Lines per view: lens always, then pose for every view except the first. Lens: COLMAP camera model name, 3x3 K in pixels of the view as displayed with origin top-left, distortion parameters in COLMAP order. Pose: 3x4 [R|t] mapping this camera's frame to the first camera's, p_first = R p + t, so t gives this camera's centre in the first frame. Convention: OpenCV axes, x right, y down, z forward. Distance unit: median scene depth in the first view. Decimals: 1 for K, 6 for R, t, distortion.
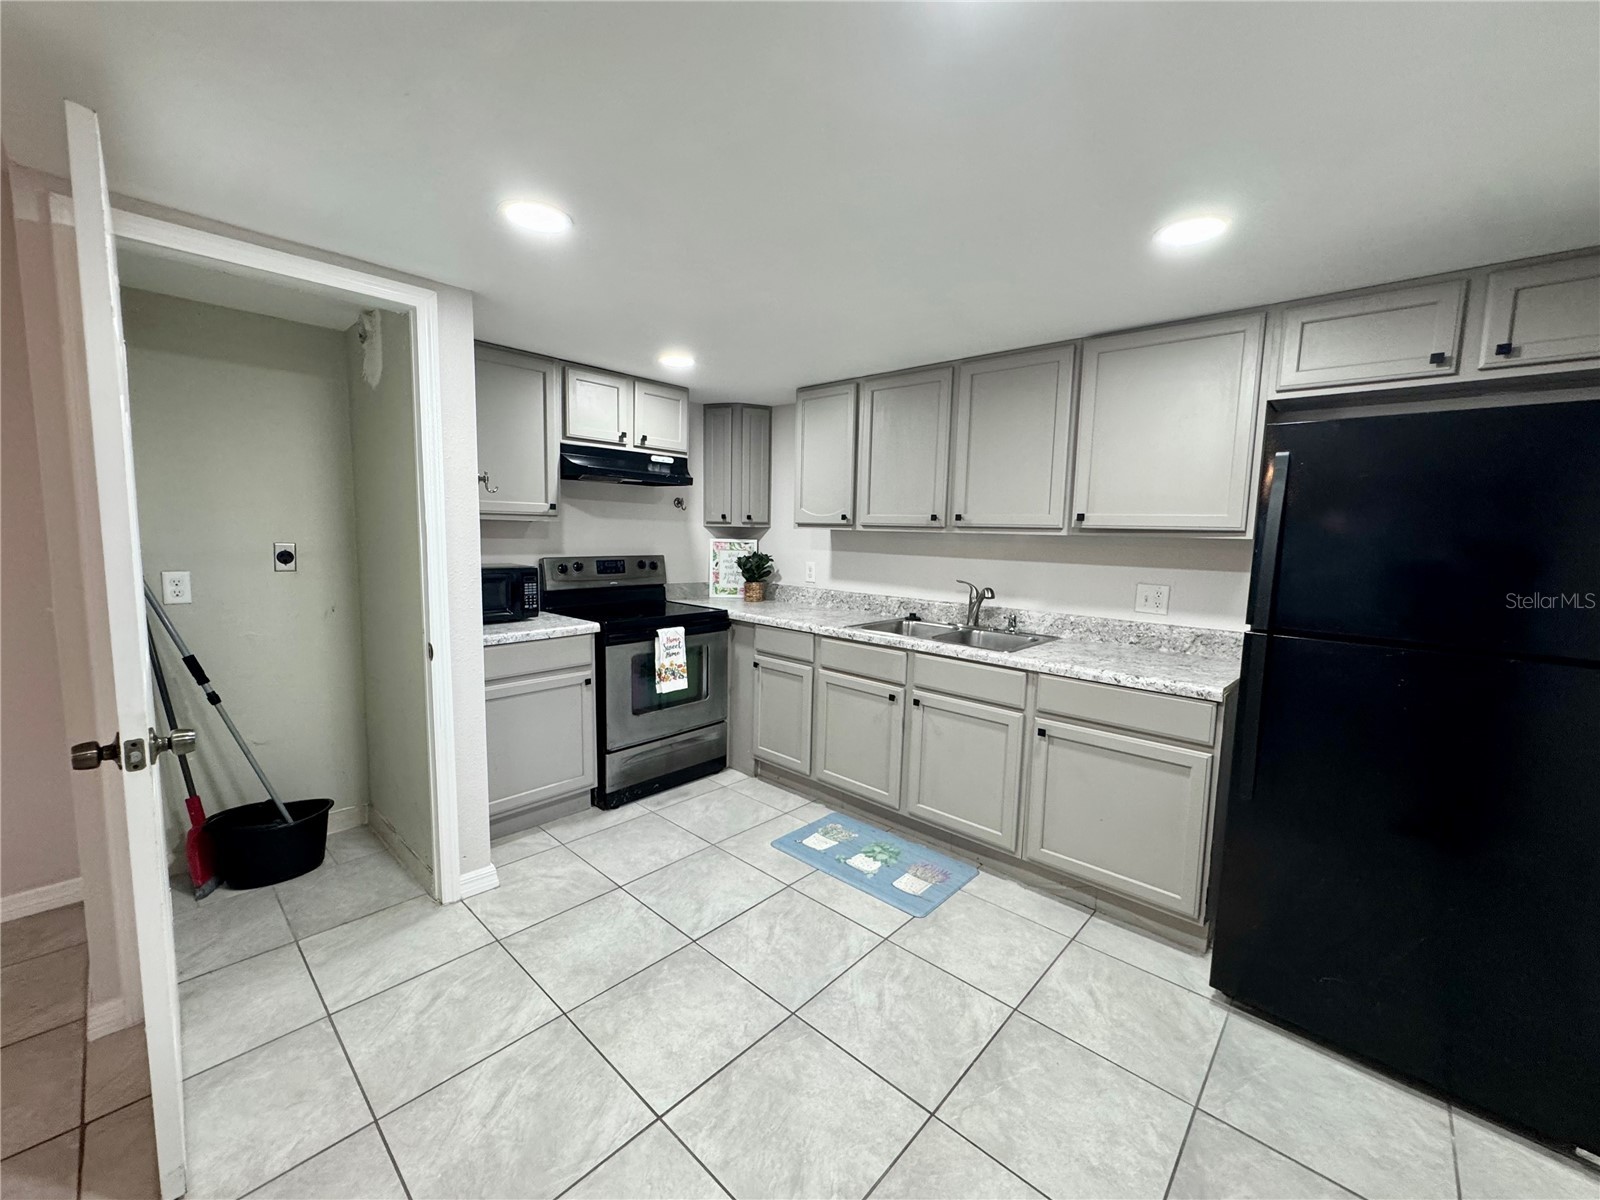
lens RADIAL K [[638.3, 0, 801.4], [0, 638.3, 598.9], [0, 0, 1]] dist [-0.002474, 0.000496]
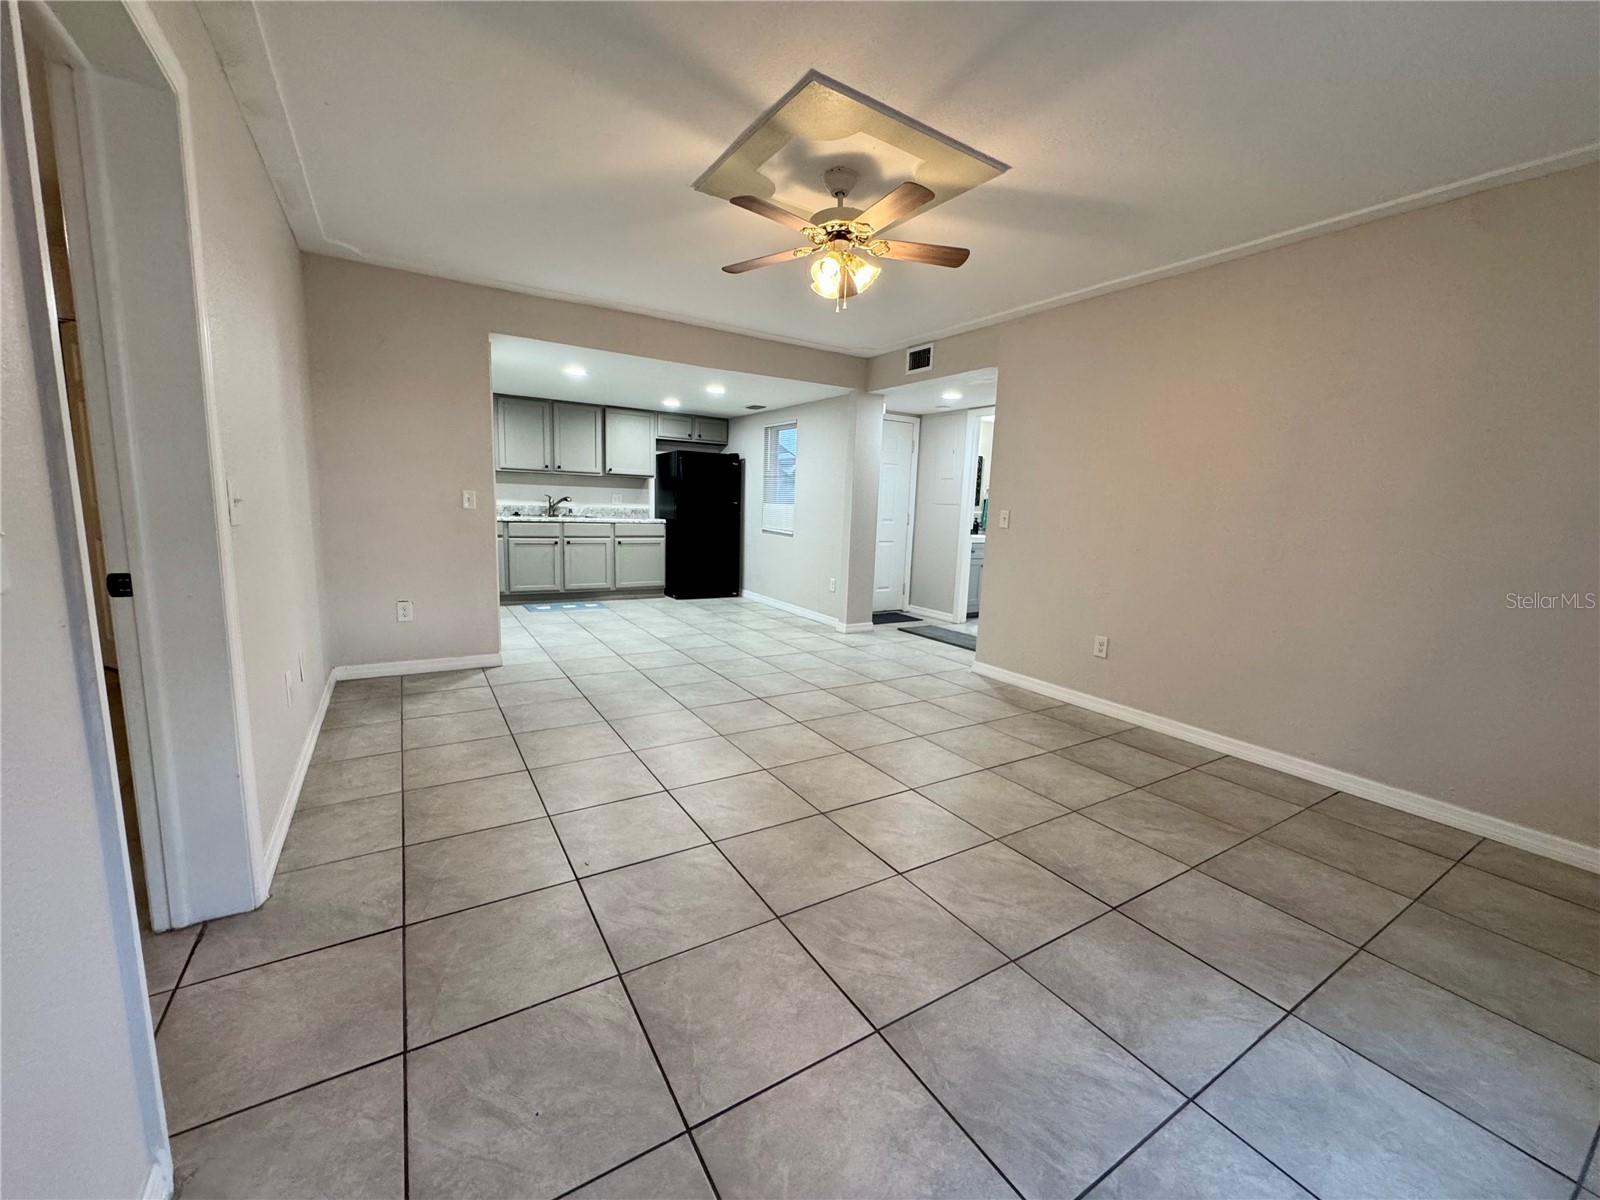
lens RADIAL K [[638.3, 0, 801.4], [0, 638.3, 598.9], [0, 0, 1]] dist [-0.002474, 0.000496]
pose [[0.267922, -0.160739, 0.949937, -1.872020], [0.073060, 0.986535, 0.146326, 0.076712], [-0.960666, 0.030199, 0.276058, -0.524434]]
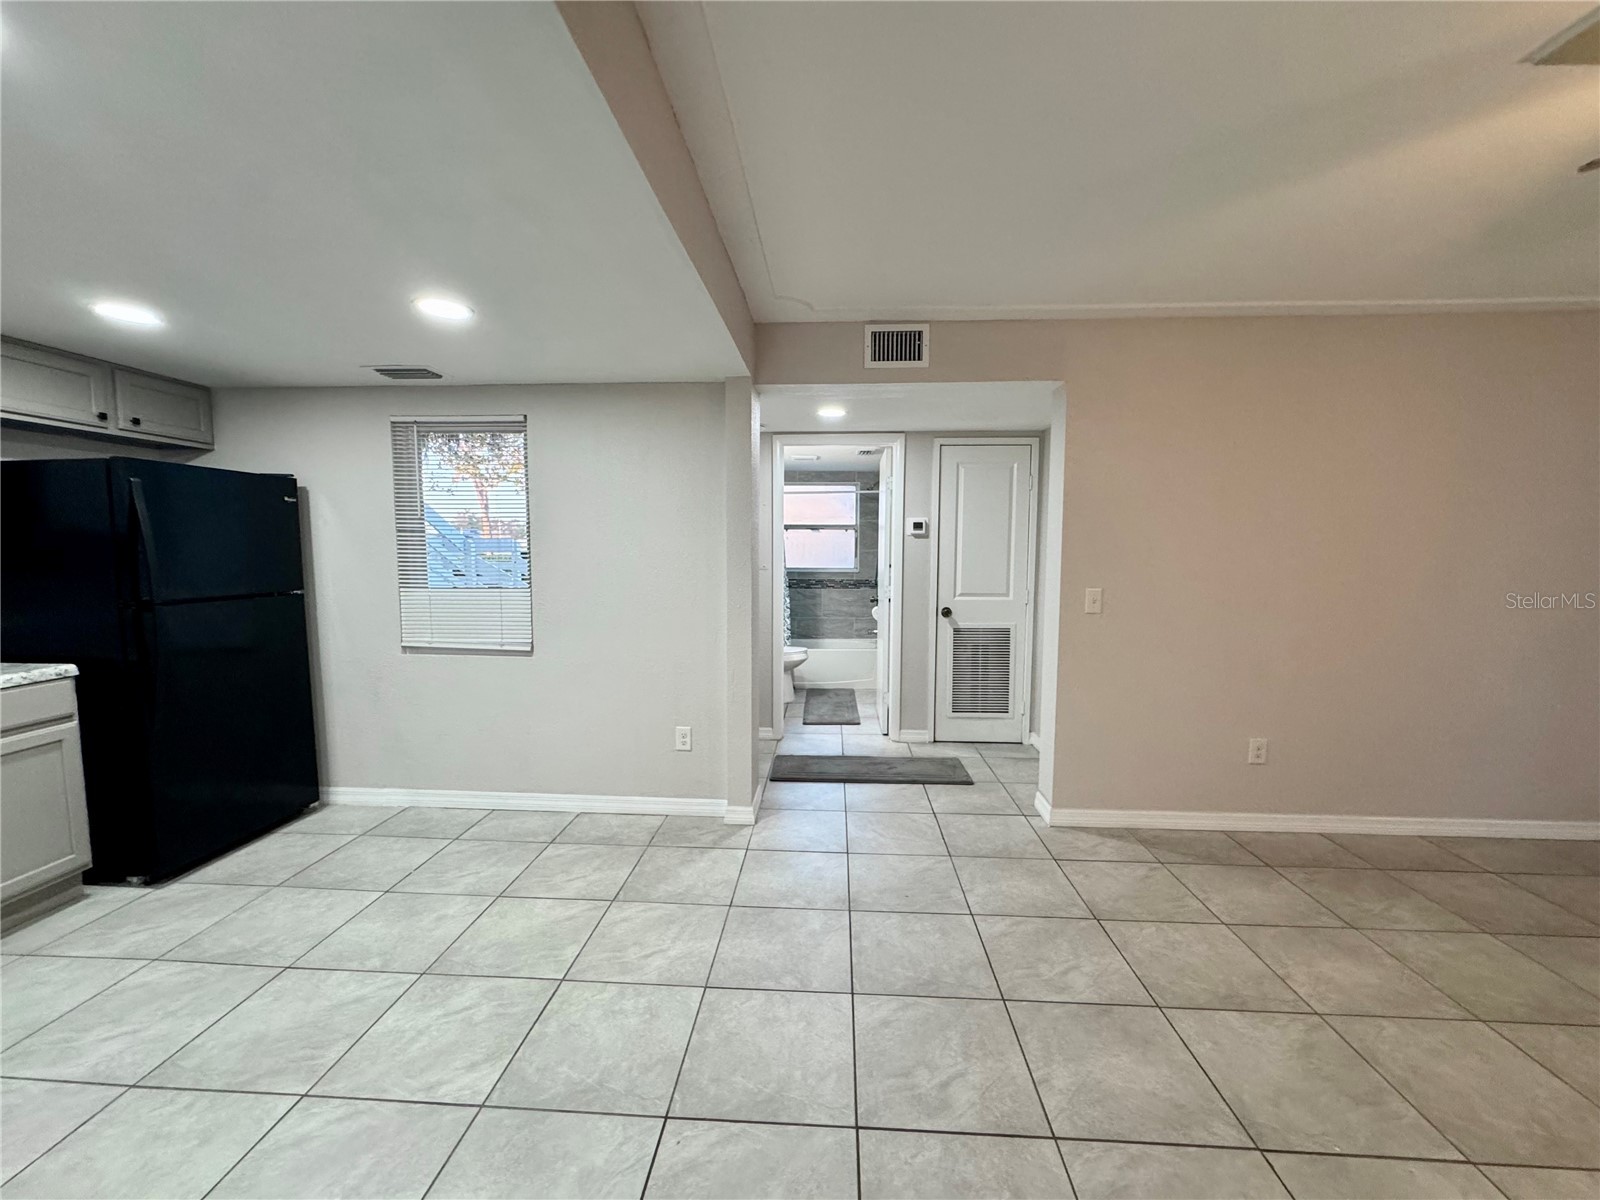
lens RADIAL K [[638.3, 0, 801.4], [0, 638.3, 598.9], [0, 0, 1]] dist [-0.002474, 0.000496]
pose [[-0.633787, -0.089935, 0.768262, -0.774606], [0.063405, 0.983835, 0.167477, -0.065443], [-0.770905, 0.154856, -0.617840, 0.461943]]
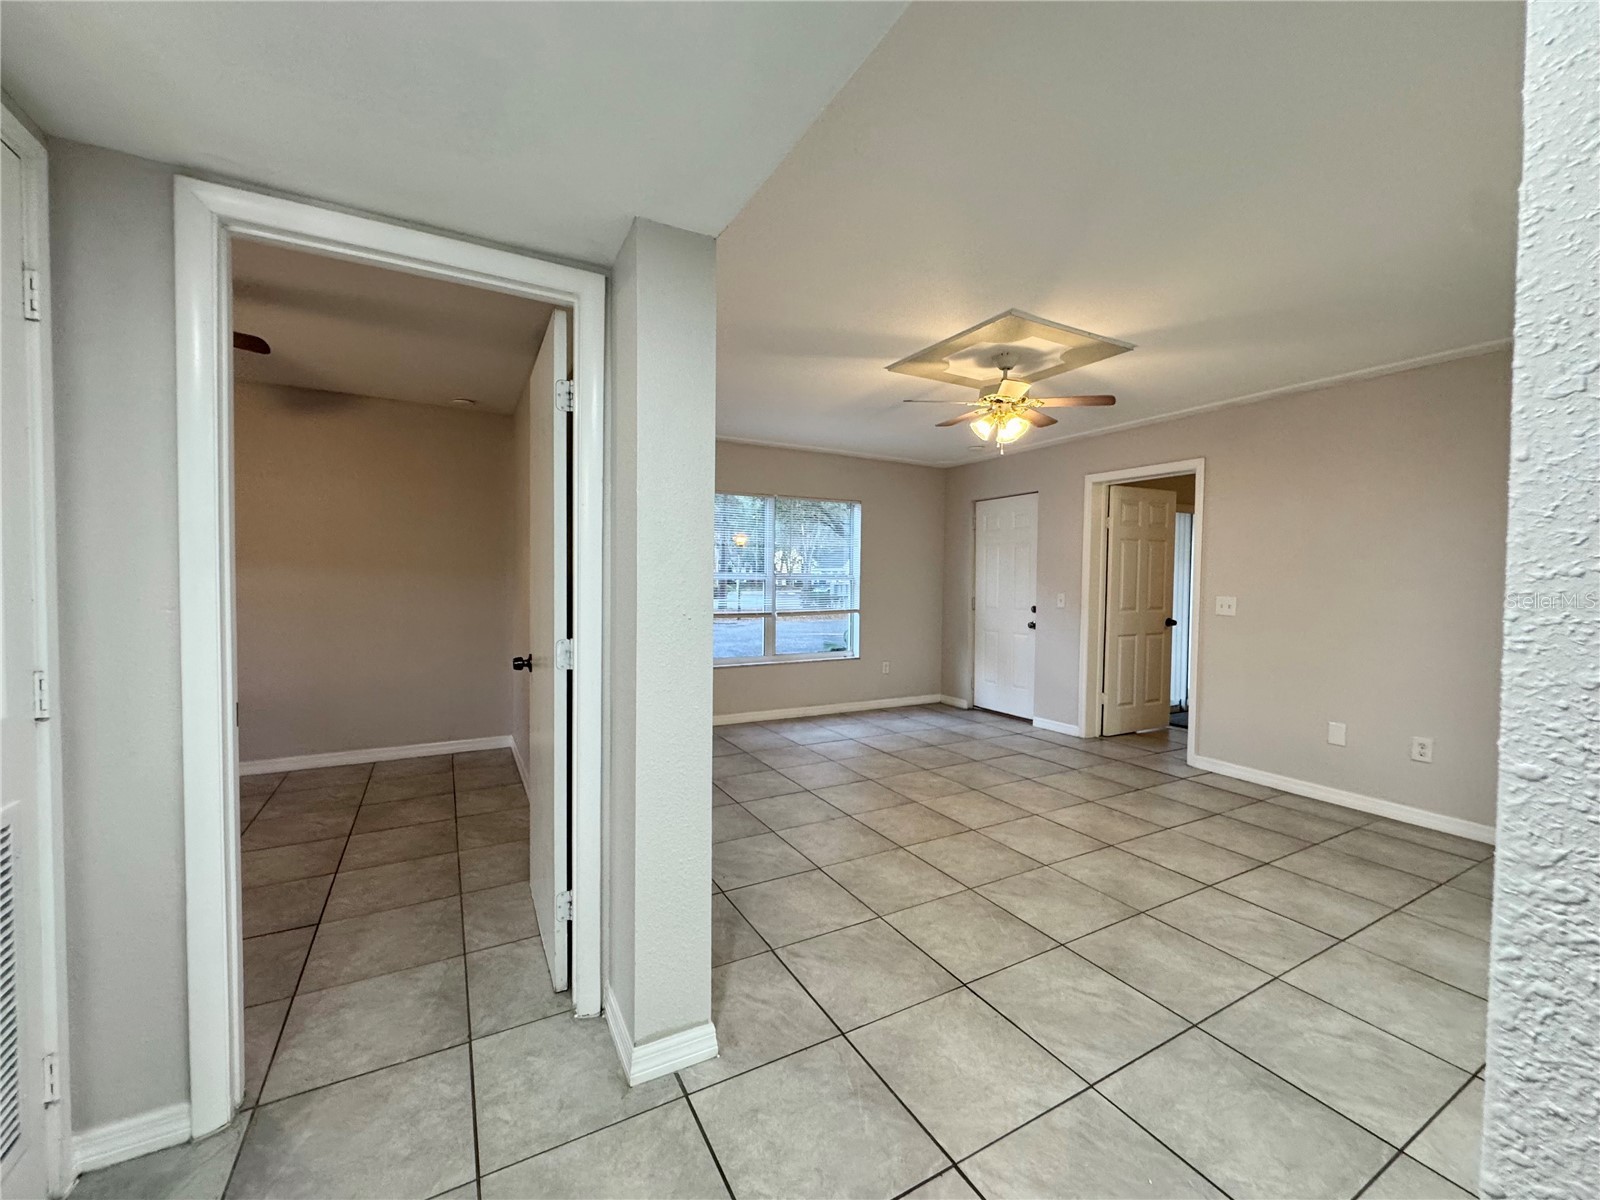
lens RADIAL K [[638.3, 0, 801.4], [0, 638.3, 598.9], [0, 0, 1]] dist [-0.002474, 0.000496]
pose [[-0.317814, 0.003811, -0.948145, 0.302264], [-0.121654, 0.991563, 0.044764, 0.071075], [0.940316, 0.129572, -0.314669, -0.279659]]
